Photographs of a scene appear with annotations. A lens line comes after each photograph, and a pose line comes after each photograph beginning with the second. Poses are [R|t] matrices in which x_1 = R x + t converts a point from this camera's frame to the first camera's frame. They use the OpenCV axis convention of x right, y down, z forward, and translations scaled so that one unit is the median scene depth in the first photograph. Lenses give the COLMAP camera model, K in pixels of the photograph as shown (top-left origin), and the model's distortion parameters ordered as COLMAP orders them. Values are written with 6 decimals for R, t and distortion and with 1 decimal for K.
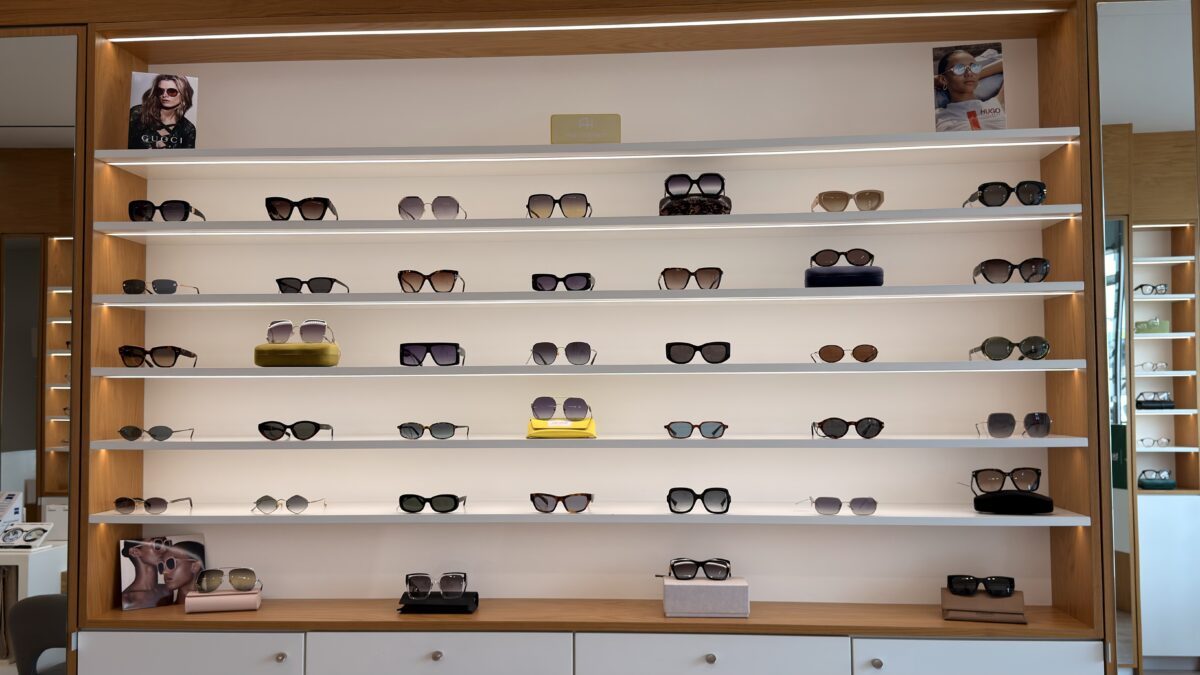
lens RADIAL K [[914.1, 0, 600.1], [0, 914.1, 366.9], [0, 0, 1]] dist [0.001881, -0.000090]
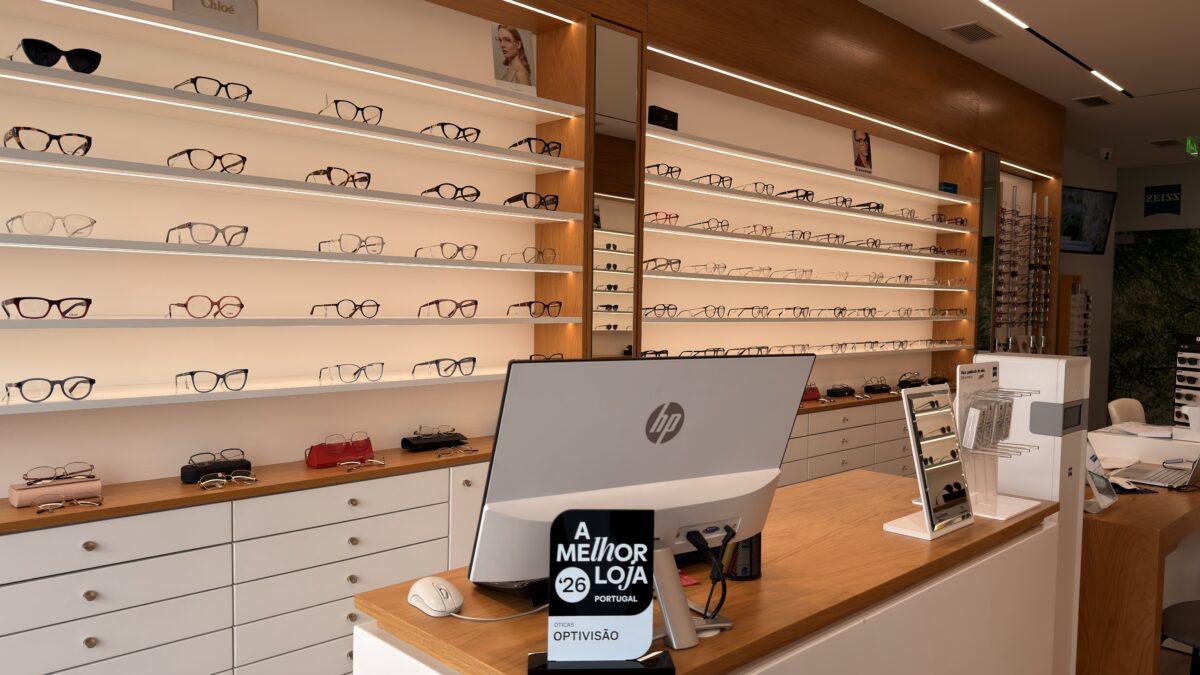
lens RADIAL K [[848.4, 0, 600.0], [0, 848.4, 337.5], [0, 0, 1]] dist [0.052862, -0.053407]
pose [[0.657712, -0.012498, 0.753166, -0.633866], [-0.059848, 0.995835, 0.068788, 0.007716], [-0.750888, -0.090318, 0.654224, 0.045439]]
